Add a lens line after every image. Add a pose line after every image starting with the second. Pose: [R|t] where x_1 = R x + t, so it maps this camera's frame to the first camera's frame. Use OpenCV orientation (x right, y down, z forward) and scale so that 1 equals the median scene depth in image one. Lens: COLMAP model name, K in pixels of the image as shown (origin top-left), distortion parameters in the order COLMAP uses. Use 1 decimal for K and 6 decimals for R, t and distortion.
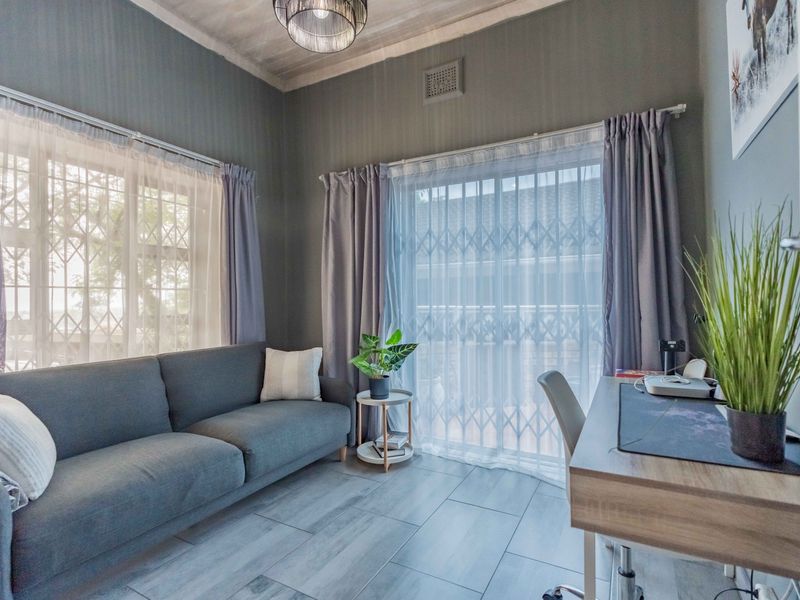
lens RADIAL K [[416.4, 0, 400.0], [0, 416.4, 300.0], [0, 0, 1]] dist [-0.001120, -0.000088]
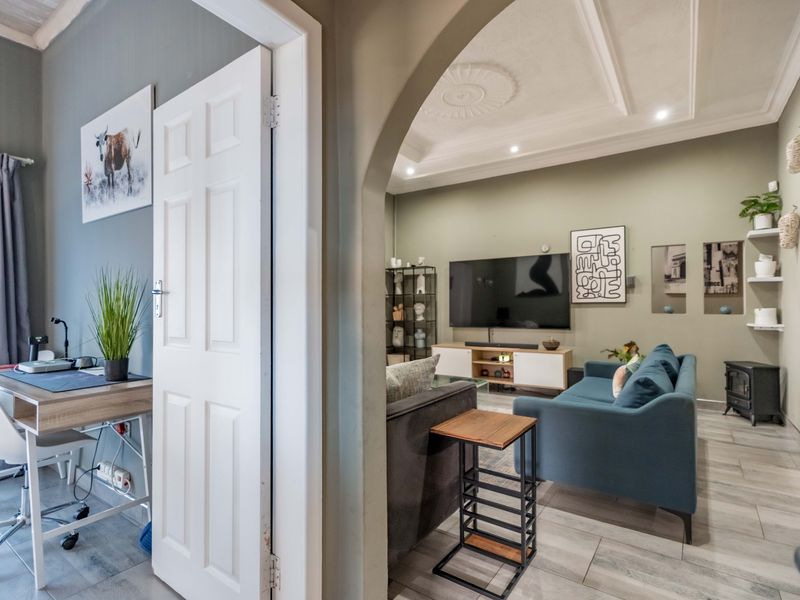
lens RADIAL K [[416.4, 0, 400.0], [0, 416.4, 300.0], [0, 0, 1]] dist [-0.001120, -0.000088]
pose [[0.109342, 0.023684, 0.993722, -0.477271], [-0.002739, 0.999719, -0.023526, 0.000432], [-0.994000, -0.000150, 0.109376, -0.294450]]
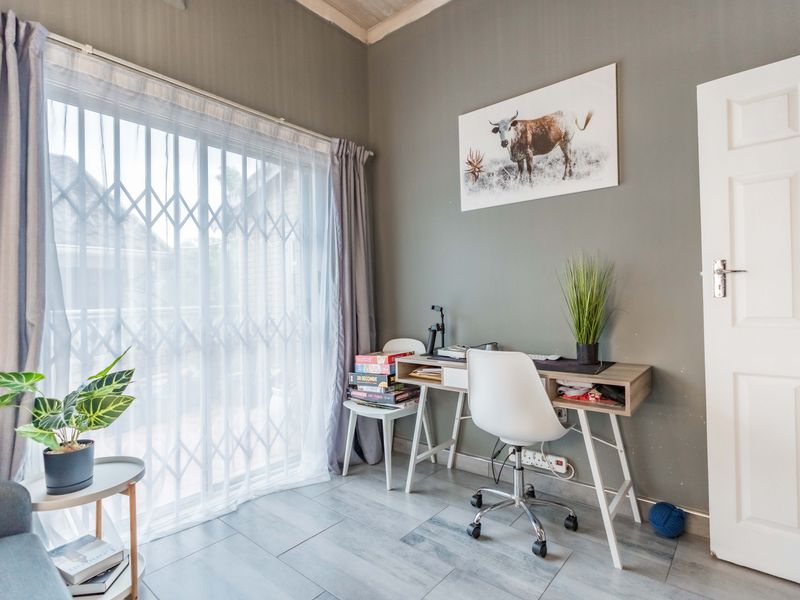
lens RADIAL K [[416.4, 0, 400.0], [0, 416.4, 300.0], [0, 0, 1]] dist [-0.001120, -0.000088]
pose [[0.190707, 0.006298, 0.981627, -0.604396], [0.012497, 0.999883, -0.008843, 0.018754], [-0.981567, 0.013954, 0.190606, 0.641228]]
